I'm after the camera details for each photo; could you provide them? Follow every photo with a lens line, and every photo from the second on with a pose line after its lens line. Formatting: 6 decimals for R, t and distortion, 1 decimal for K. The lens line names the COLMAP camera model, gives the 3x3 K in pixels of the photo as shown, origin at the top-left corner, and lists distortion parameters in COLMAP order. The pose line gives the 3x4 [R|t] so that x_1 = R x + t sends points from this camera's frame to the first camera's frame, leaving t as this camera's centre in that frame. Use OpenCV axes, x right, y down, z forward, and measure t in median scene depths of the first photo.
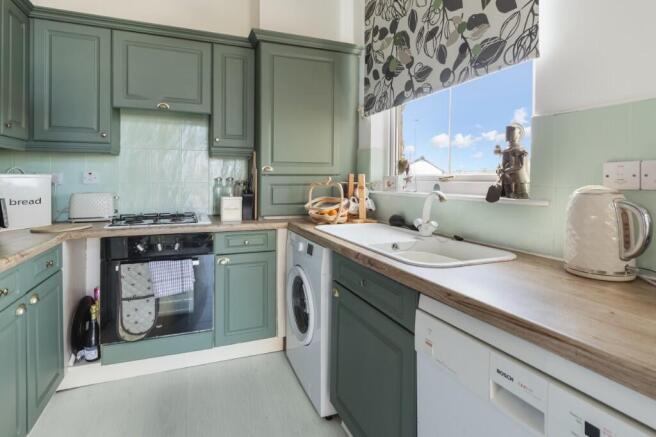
lens RADIAL K [[322.3, 0, 305.3], [0, 322.3, 181.3], [0, 0, 1]] dist [0.003889, -0.000035]
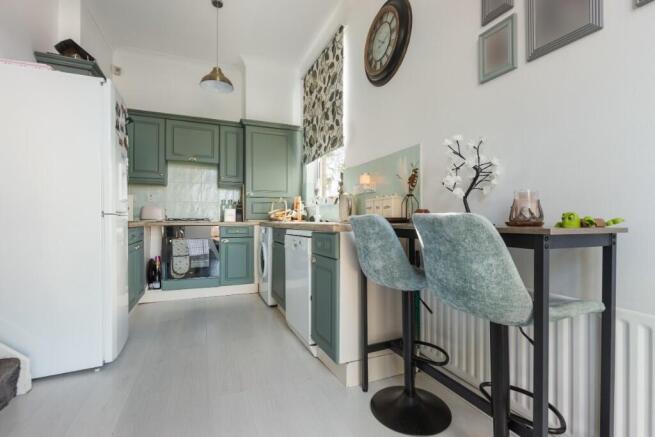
lens RADIAL K [[306.2, 0, 329.3], [0, 306.2, 222.7], [0, 0, 1]] dist [0.003443, -0.001634]
pose [[0.999321, 0.003527, 0.036662, 0.299783], [-0.003808, 0.999964, 0.007597, 0.122808], [-0.036634, -0.007731, 0.999299, -0.842621]]
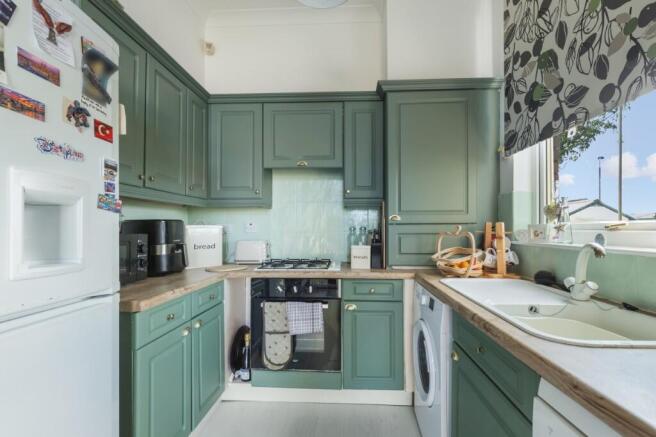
lens RADIAL K [[306.7, 0, 340.3], [0, 306.7, 224.9], [0, 0, 1]] dist [0.003443, -0.001634]
pose [[0.926683, -0.007614, -0.375766, 0.089476], [0.000530, 0.999820, -0.018953, 0.000137], [0.375843, 0.017365, 0.926521, 0.064724]]
